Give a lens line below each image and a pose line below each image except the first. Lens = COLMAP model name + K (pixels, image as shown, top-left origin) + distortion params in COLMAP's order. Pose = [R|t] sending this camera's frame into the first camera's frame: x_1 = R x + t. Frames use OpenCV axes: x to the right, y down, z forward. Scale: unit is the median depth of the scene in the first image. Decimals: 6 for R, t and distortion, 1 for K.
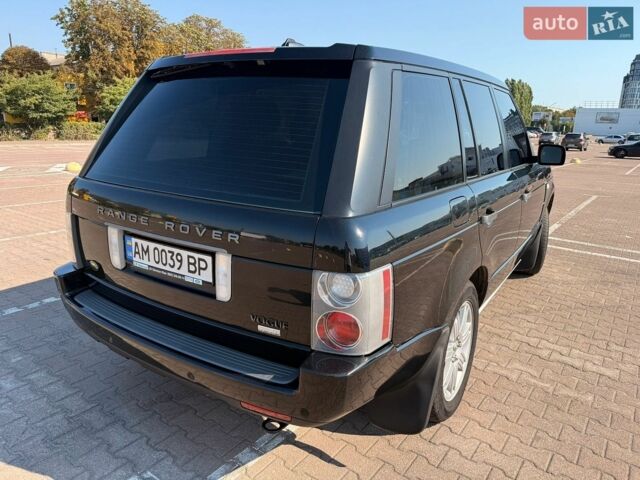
lens RADIAL K [[448.8, 0, 320.4], [0, 448.8, 254.4], [0, 0, 1]] dist [0.029863, -0.042350]
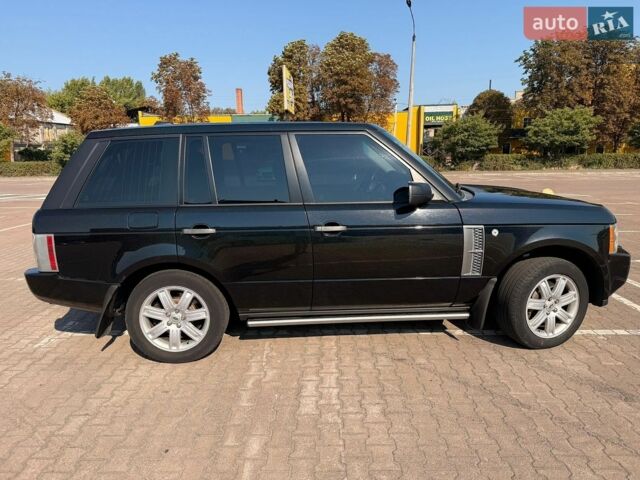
lens RADIAL K [[448.8, 0, 320.4], [0, 448.8, 254.4], [0, 0, 1]] dist [0.029863, -0.042350]
pose [[0.580337, 0.146001, -0.801182, 0.119752], [-0.195519, 0.980003, 0.036963, -0.009620], [0.790558, 0.135196, 0.597278, 0.033073]]
